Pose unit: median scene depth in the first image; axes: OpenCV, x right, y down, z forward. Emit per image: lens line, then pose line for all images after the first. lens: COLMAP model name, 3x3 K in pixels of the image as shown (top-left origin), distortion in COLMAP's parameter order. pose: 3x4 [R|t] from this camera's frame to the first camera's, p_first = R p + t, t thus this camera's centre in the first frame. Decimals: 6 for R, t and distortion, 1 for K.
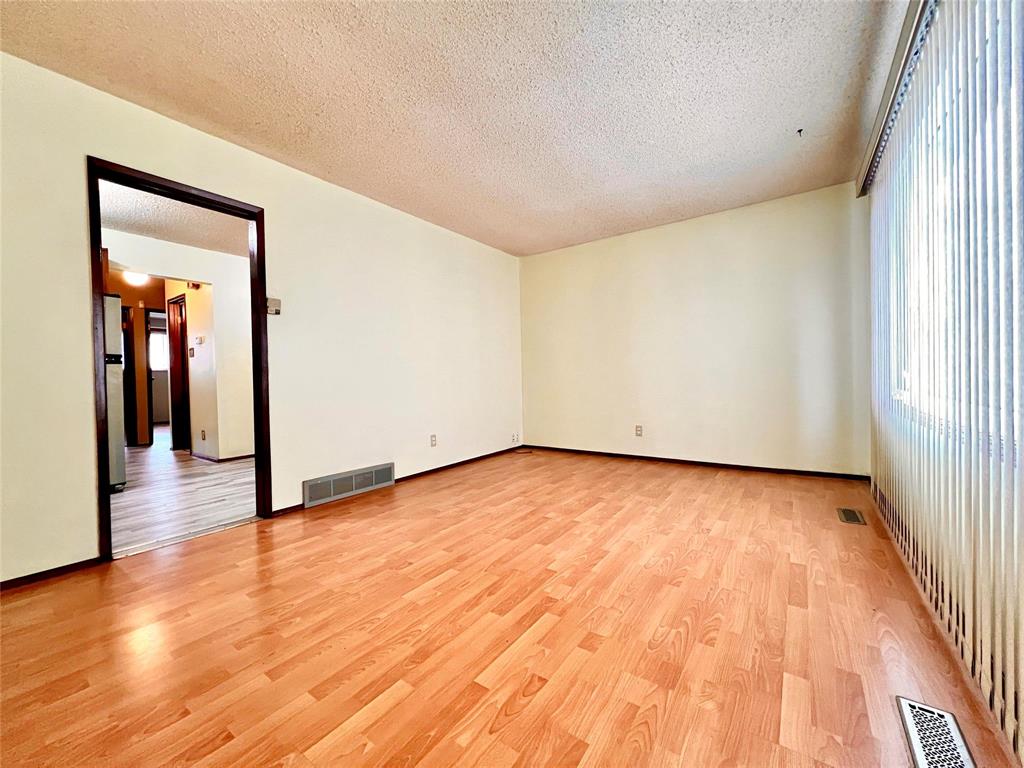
lens RADIAL K [[408.8, 0, 509.6], [0, 408.8, 381.3], [0, 0, 1]] dist [-0.003936, 0.000667]
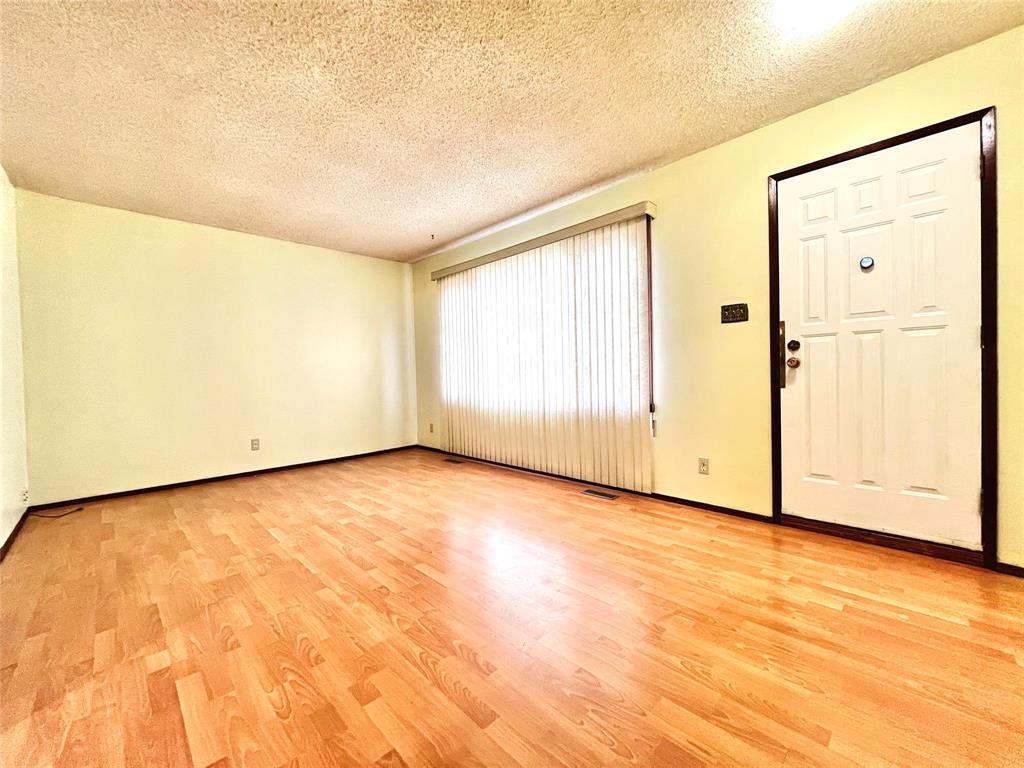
lens RADIAL K [[408.8, 0, 508.6], [0, 408.8, 382.5], [0, 0, 1]] dist [-0.003936, 0.000667]
pose [[0.177441, -0.004987, 0.984119, -0.844106], [0.030566, 0.999533, -0.000446, -0.006694], [-0.983657, 0.030160, 0.177510, 0.413599]]
